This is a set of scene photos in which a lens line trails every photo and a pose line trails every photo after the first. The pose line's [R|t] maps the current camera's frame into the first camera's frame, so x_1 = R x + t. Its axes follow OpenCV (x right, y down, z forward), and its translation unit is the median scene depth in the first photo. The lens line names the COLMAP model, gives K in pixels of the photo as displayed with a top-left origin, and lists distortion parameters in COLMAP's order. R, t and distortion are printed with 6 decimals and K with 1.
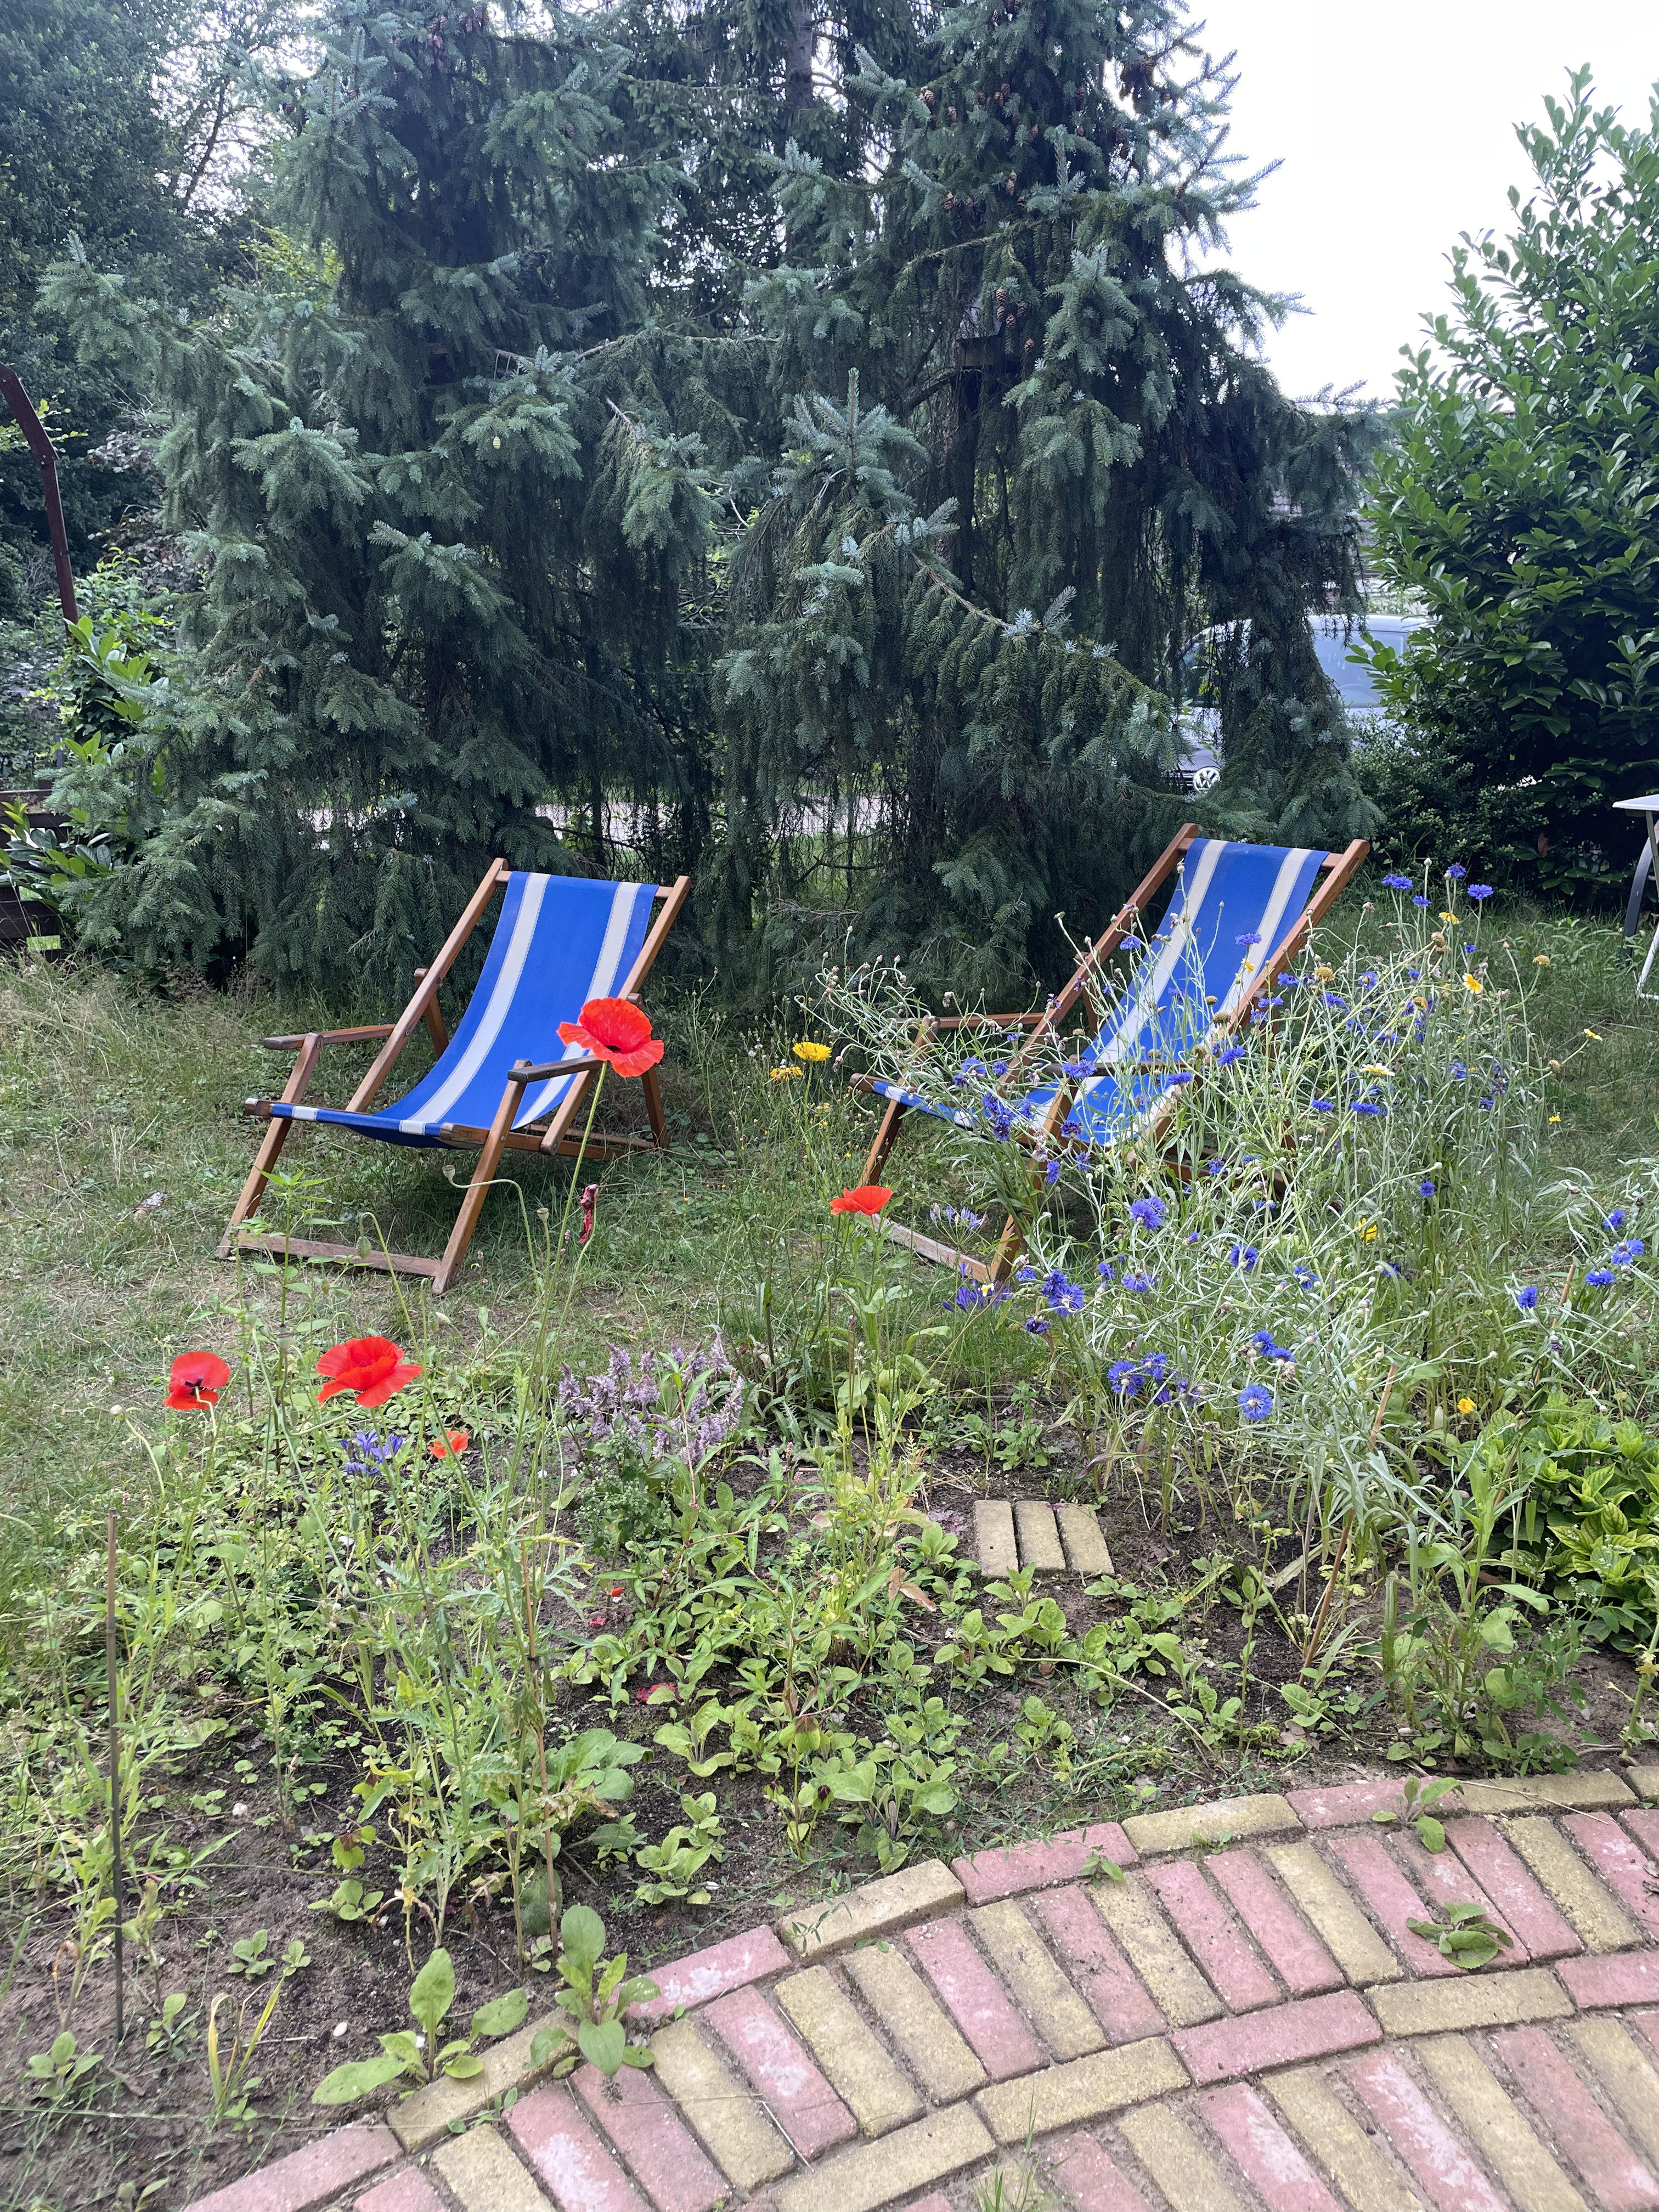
lens RADIAL K [[1691.1, 0, 845.4], [0, 1691.1, 1102.5], [0, 0, 1]] dist [0.112082, -0.147881]
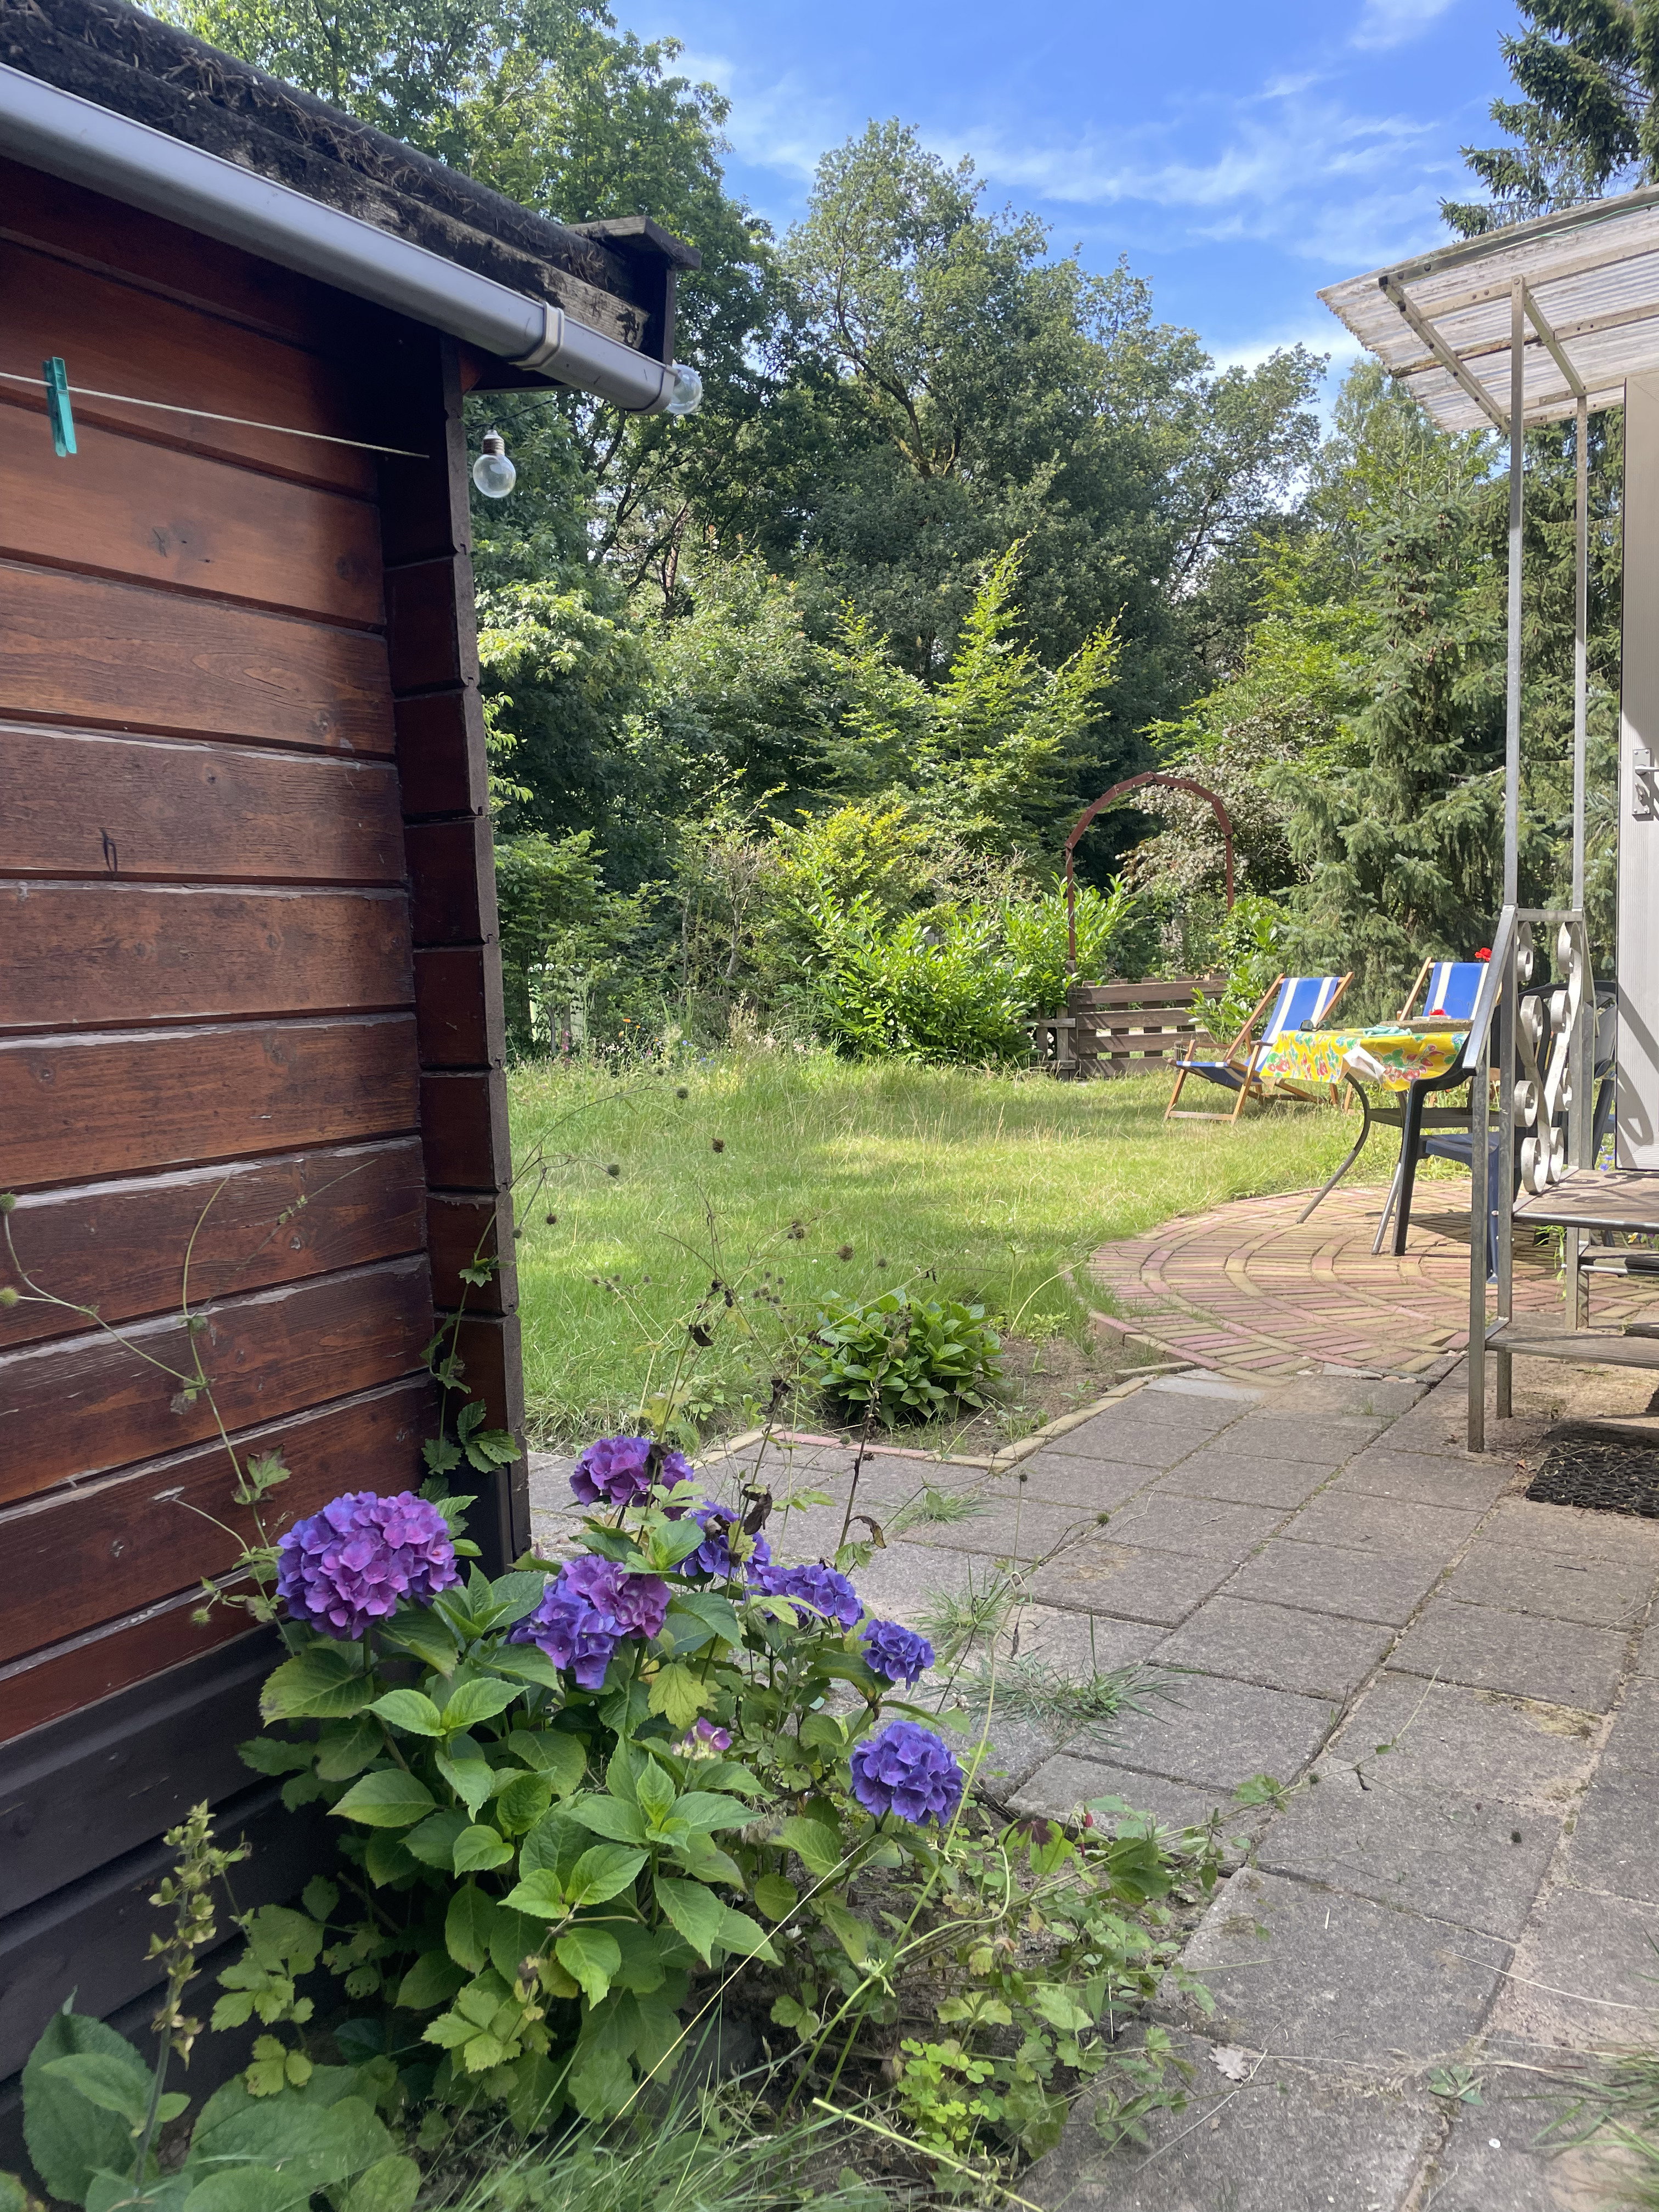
lens RADIAL K [[1691.1, 0, 845.4], [0, 1691.1, 1102.5], [0, 0, 1]] dist [0.112082, -0.147881]
pose [[0.872965, 0.004721, -0.487759, 0.218745], [-0.083827, 0.986528, -0.140481, 0.393850], [0.480525, 0.163522, 0.861601, -1.334638]]
